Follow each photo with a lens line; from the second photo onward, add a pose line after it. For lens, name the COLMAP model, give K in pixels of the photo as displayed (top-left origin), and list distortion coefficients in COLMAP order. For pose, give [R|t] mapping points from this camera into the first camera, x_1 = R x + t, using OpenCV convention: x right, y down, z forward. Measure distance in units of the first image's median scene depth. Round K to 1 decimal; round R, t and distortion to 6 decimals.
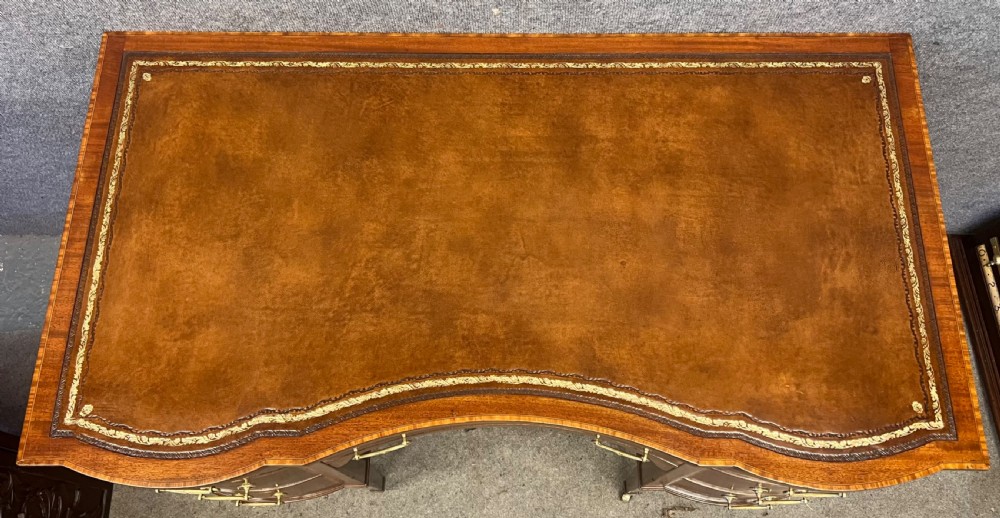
lens RADIAL K [[807.3, 0, 507.0], [0, 807.3, 238.6], [0, 0, 1]] dist [0.026981, -0.020135]
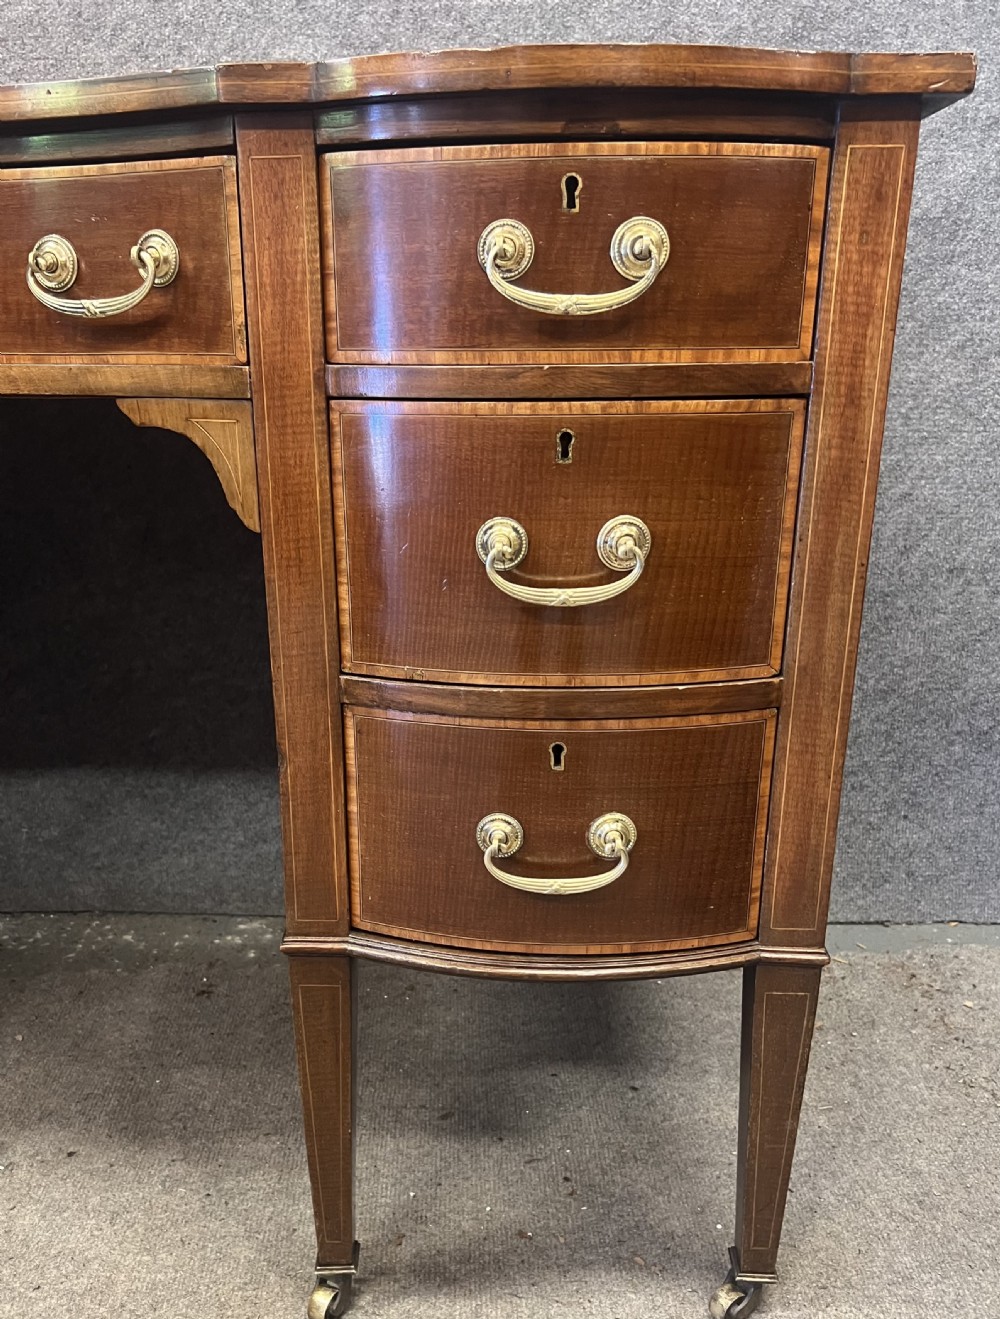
lens RADIAL K [[1163.7, 0, 448.3], [0, 1163.7, 745.9], [0, 0, 1]] dist [0.030029, -0.036883]
pose [[0.998806, 0.008827, -0.048039, 0.349397], [-0.042377, 0.645654, -0.762453, 0.851821], [0.024286, 0.763579, 0.645258, 0.822711]]
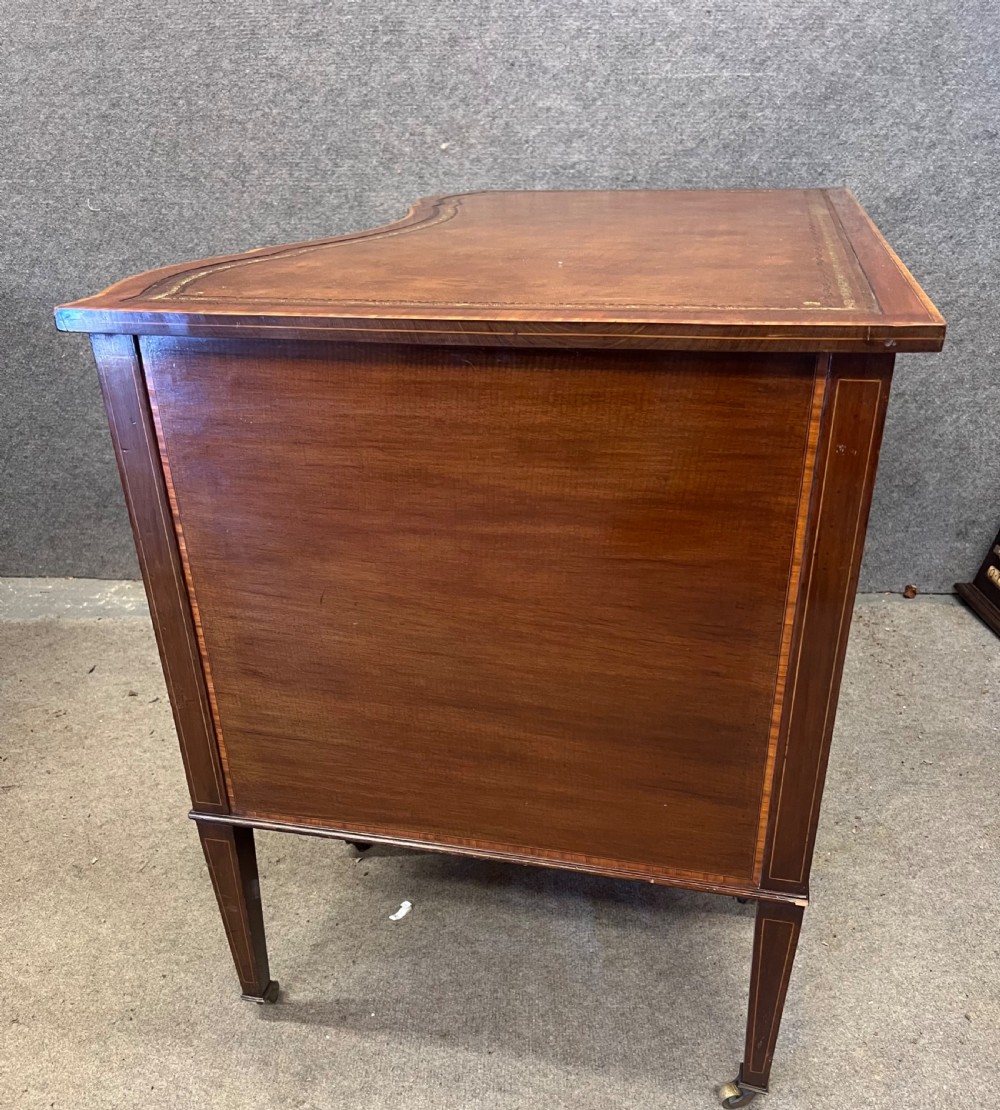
lens RADIAL K [[983.1, 0, 497.0], [0, 983.1, 671.2], [0, 0, 1]] dist [0.024018, -0.032604]
pose [[0.997351, 0.027301, -0.067425, 0.205931], [-0.064328, 0.763774, -0.642270, 1.401068], [0.033963, 0.644906, 0.763507, 0.391880]]
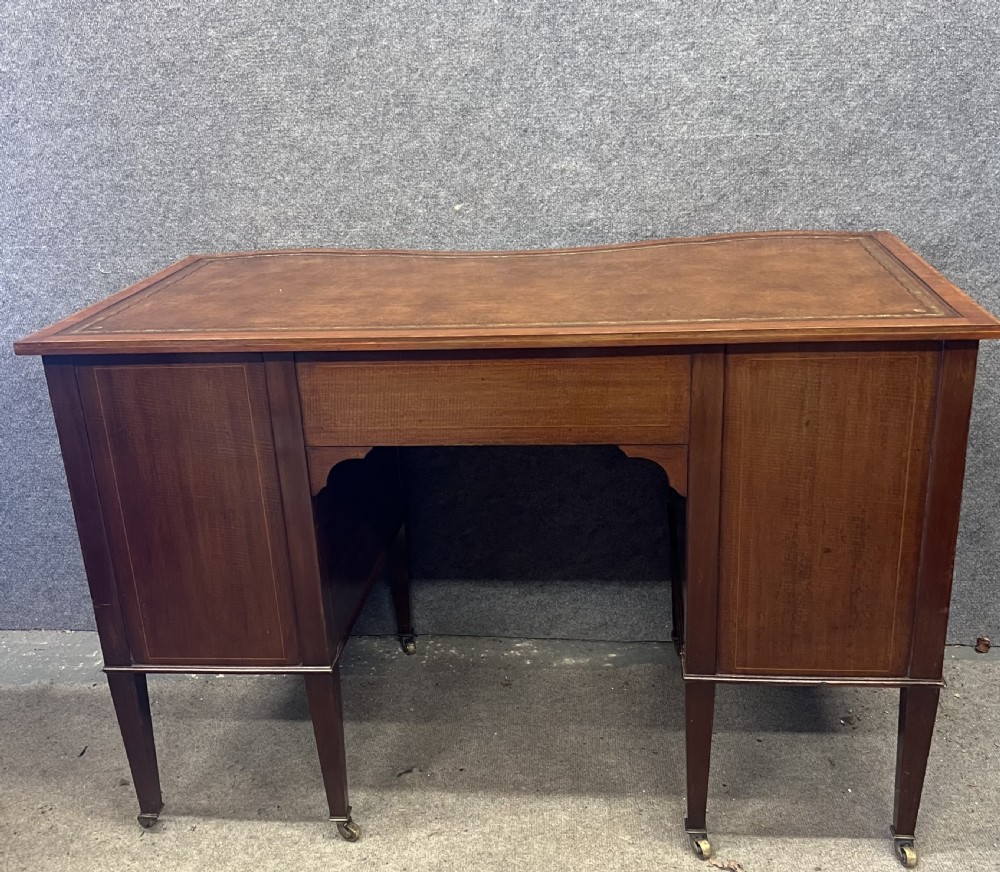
lens RADIAL K [[1099.9, 0, 487.3], [0, 1099.9, 479.4], [0, 0, 1]] dist [0.024046, 0.000000]
pose [[0.992450, 0.002076, -0.122635, 0.252308], [-0.092146, 0.672513, -0.734326, 1.298575], [0.080949, 0.740082, 0.667627, 0.214324]]
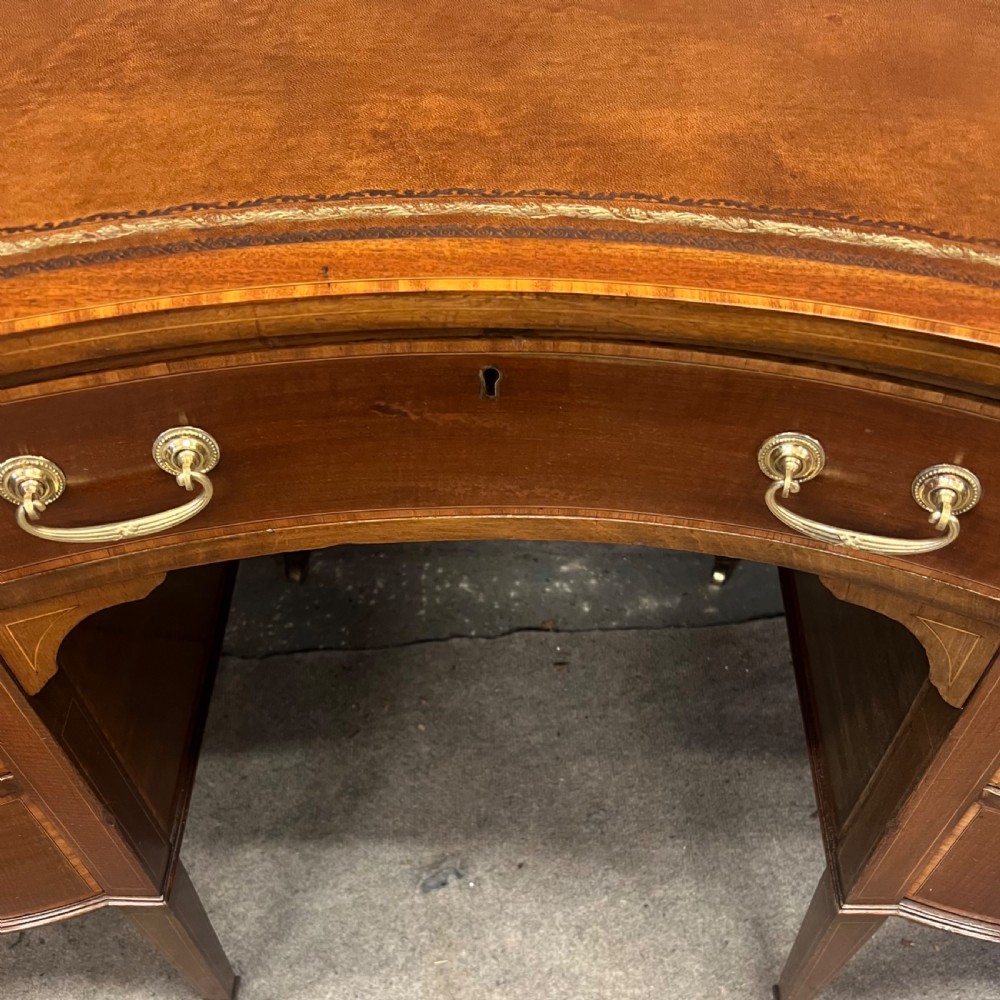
lens RADIAL K [[1049.6, 0, 513.1], [0, 1049.6, 671.0], [0, 0, 1]] dist [0.013732, 0.000000]
pose [[0.999990, 0.002479, -0.003633, 0.004099], [-0.003290, 0.969874, -0.243586, 0.430527], [0.002920, 0.243596, 0.969872, 0.622968]]
